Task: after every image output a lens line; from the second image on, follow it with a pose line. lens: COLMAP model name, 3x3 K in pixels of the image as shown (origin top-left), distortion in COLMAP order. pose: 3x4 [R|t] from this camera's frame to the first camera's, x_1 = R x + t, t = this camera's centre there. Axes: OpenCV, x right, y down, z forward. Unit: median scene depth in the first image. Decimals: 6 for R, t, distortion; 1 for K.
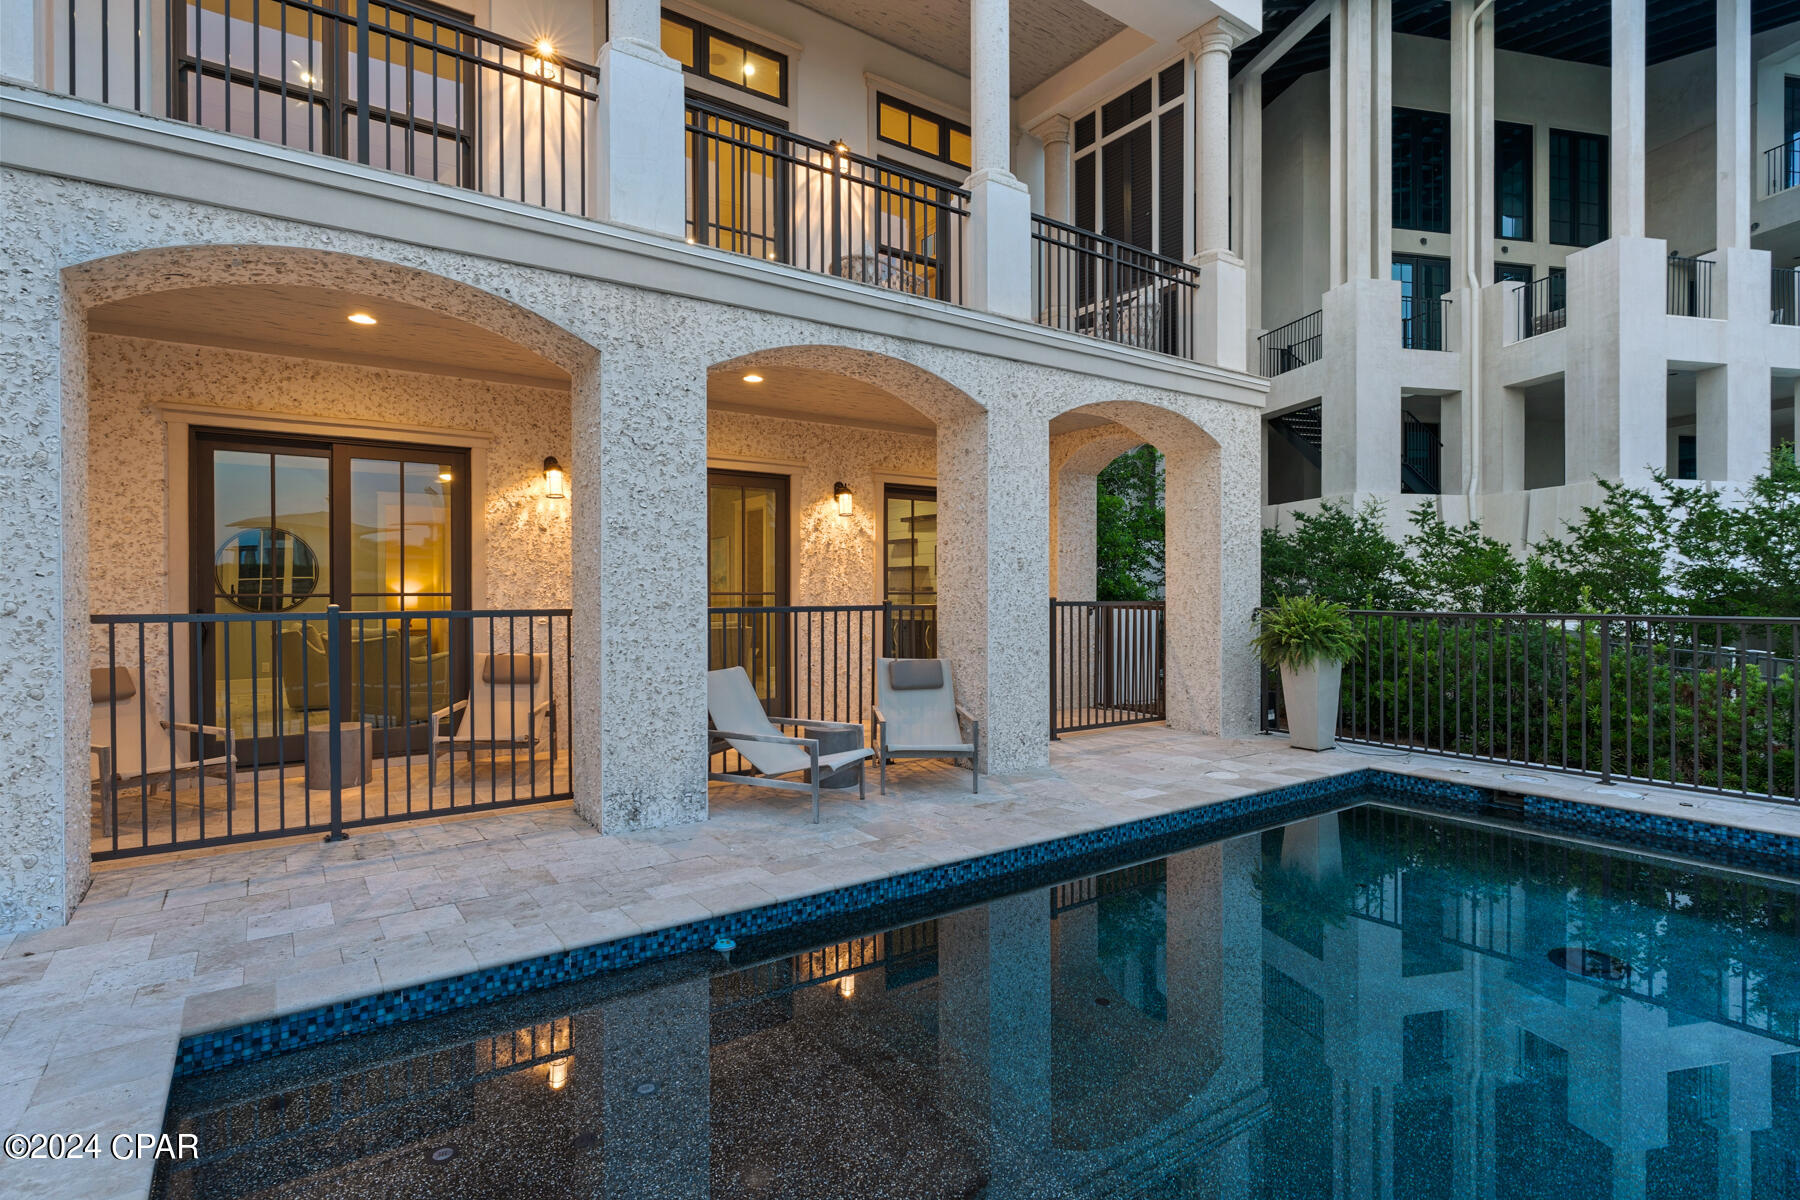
lens RADIAL K [[893.3, 0, 900.0], [0, 893.3, 600.0], [0, 0, 1]] dist [0.000957, 0.000748]
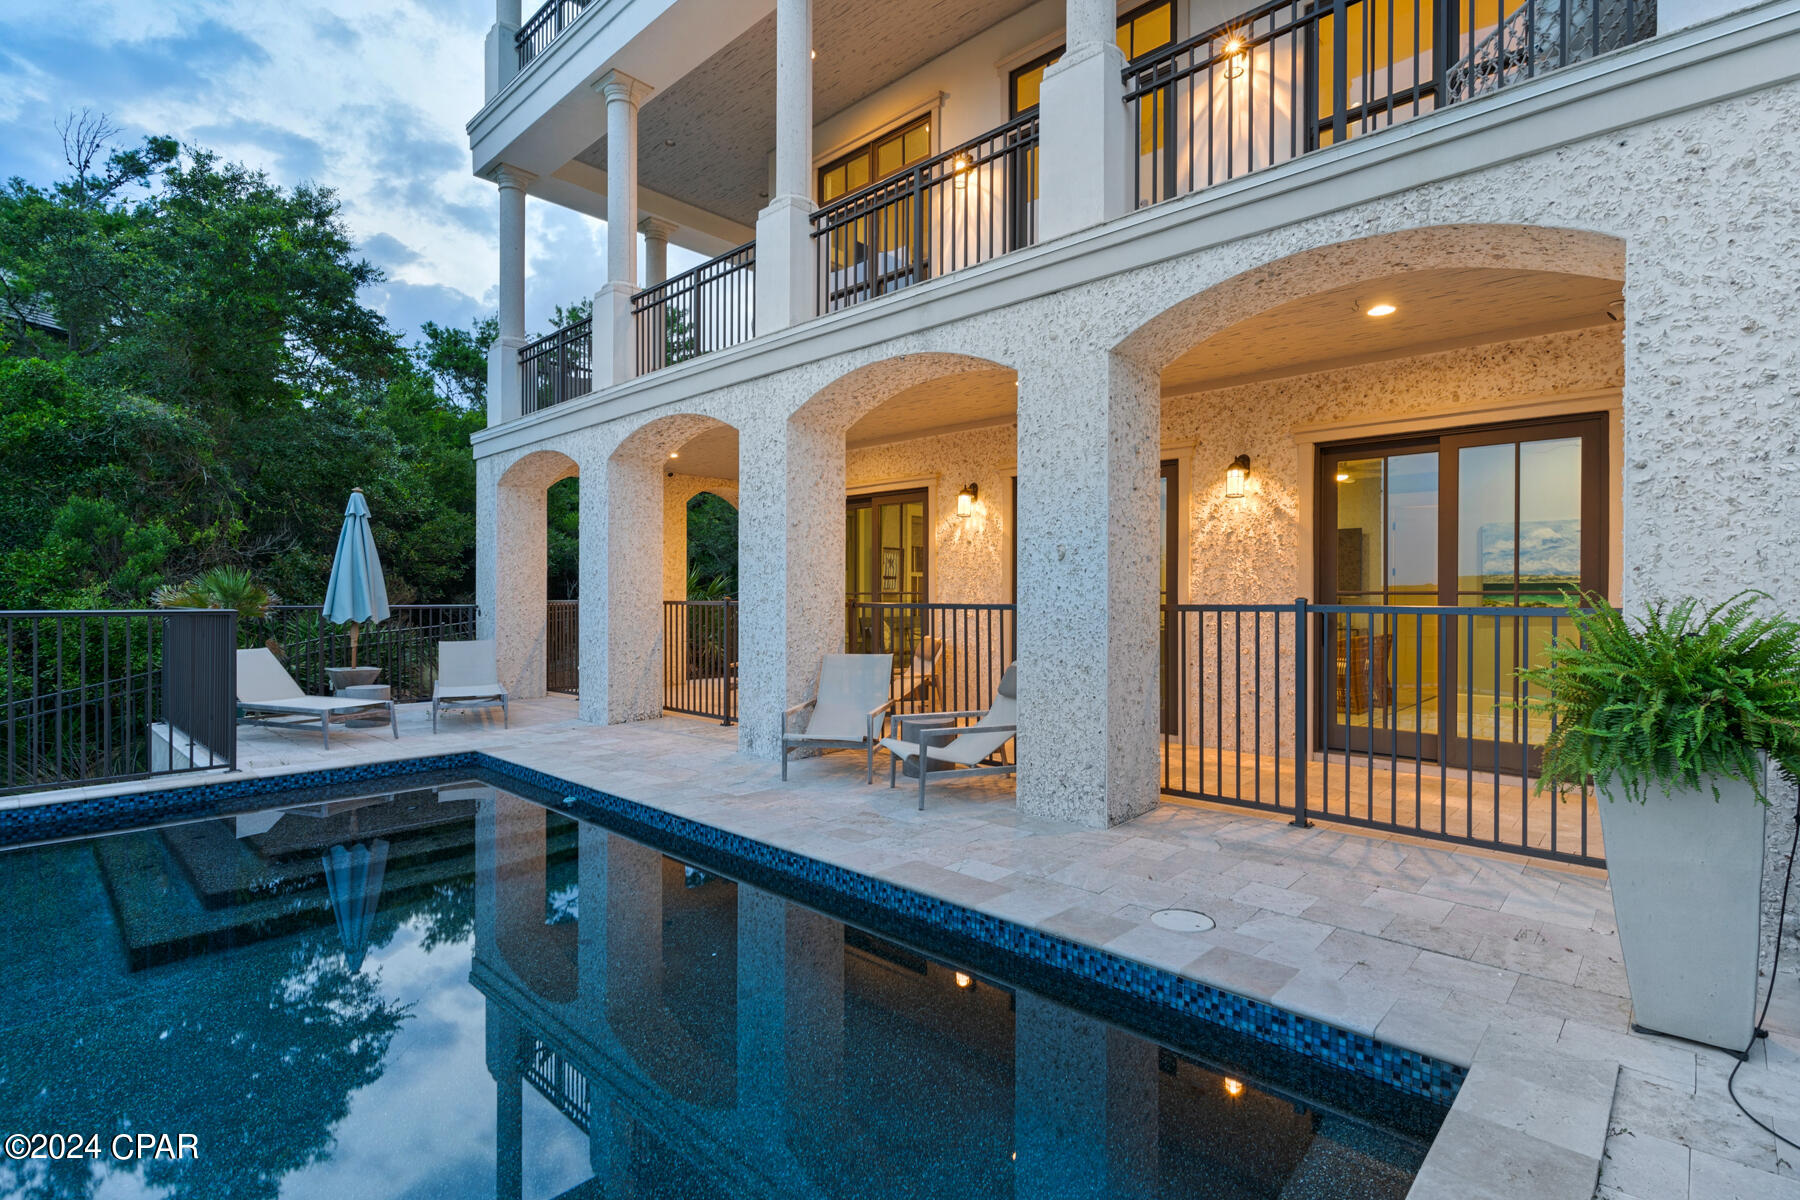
lens RADIAL K [[862.1, 0, 900.0], [0, 862.1, 600.0], [0, 0, 1]] dist [0.013999, -0.000081]
pose [[0.201987, 0.005211, -0.979374, 0.824493], [-0.012010, 0.999924, 0.002843, 0.000208], [0.979314, 0.011188, 0.202035, 0.702497]]
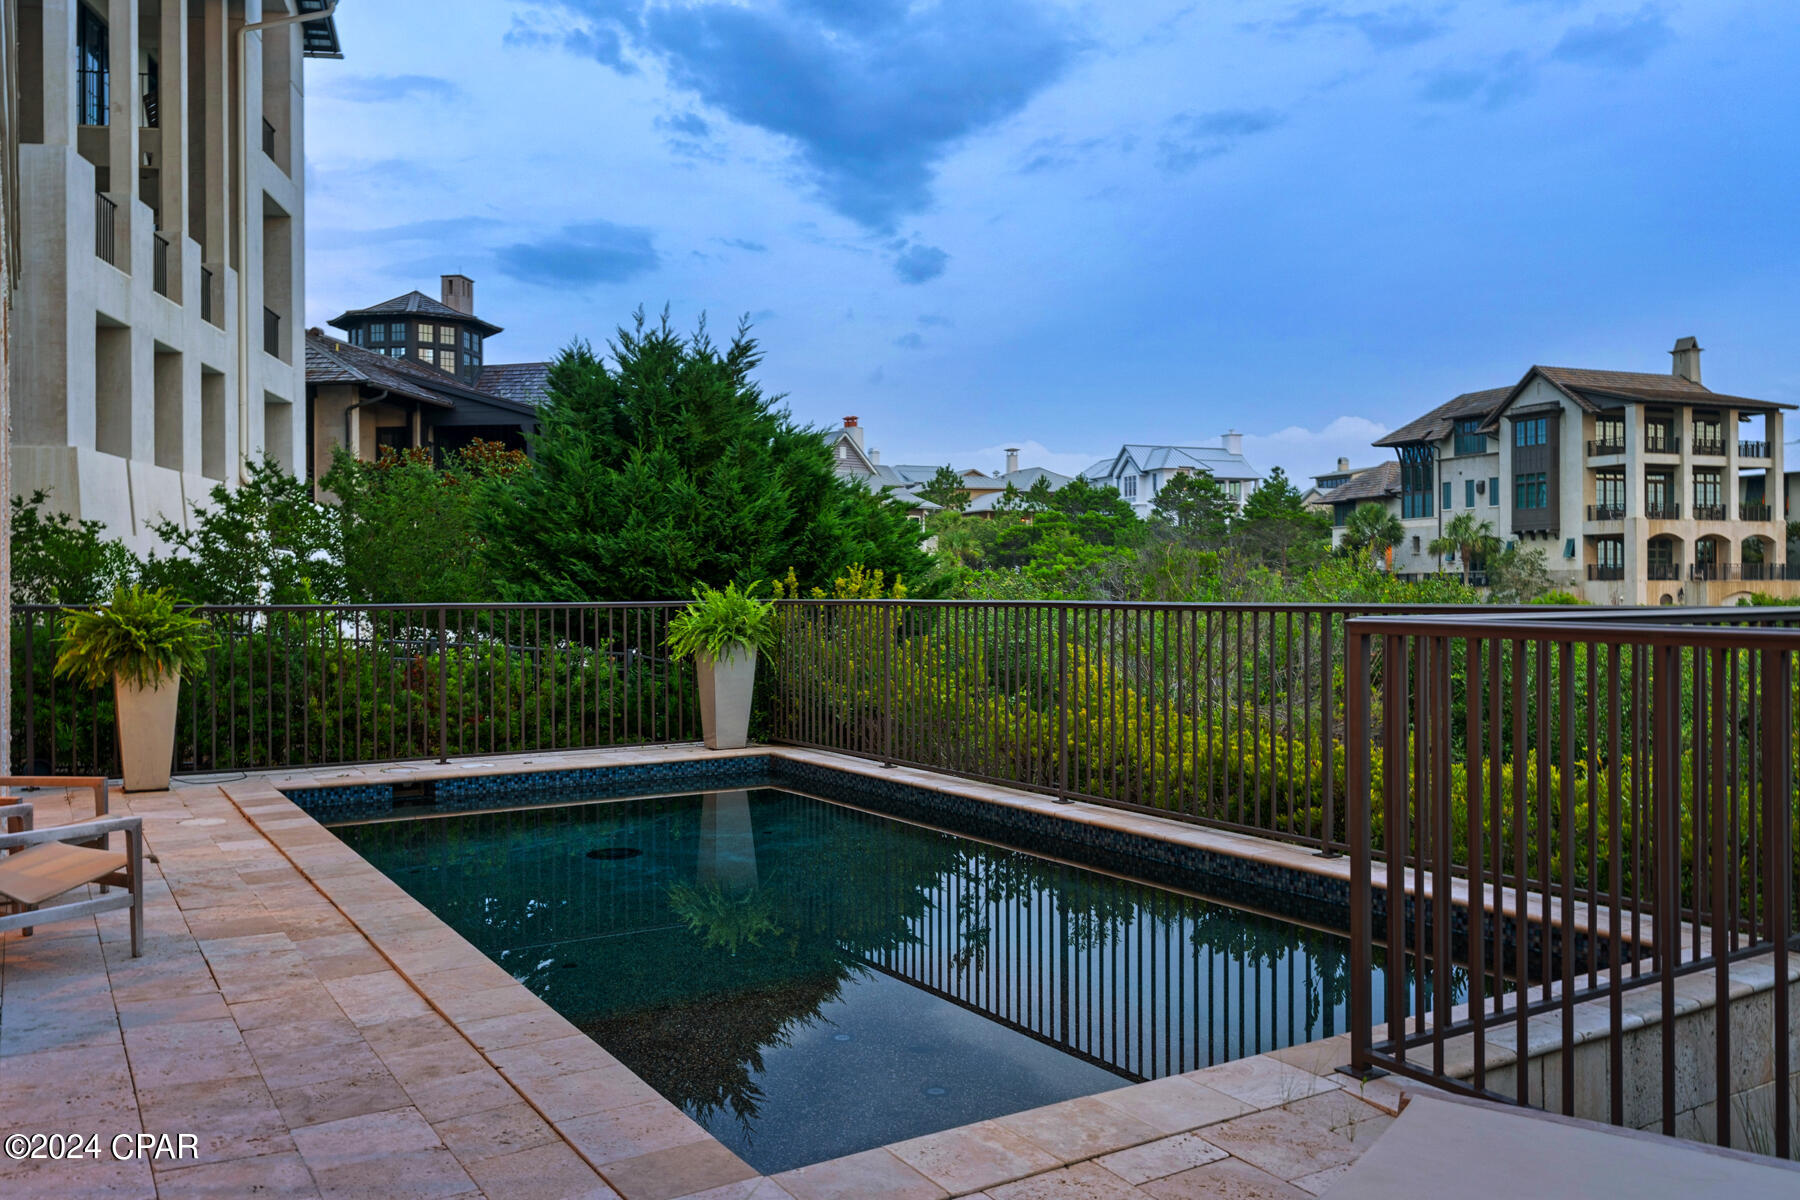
lens RADIAL K [[1419.6, 0, 900.0], [0, 1419.6, 600.0], [0, 0, 1]] dist [-0.004025, -0.003088]
pose [[0.057009, -0.006525, 0.998352, -0.769309], [0.014197, 0.999883, 0.005725, 0.009589], [-0.998273, 0.013847, 0.057095, 0.329772]]
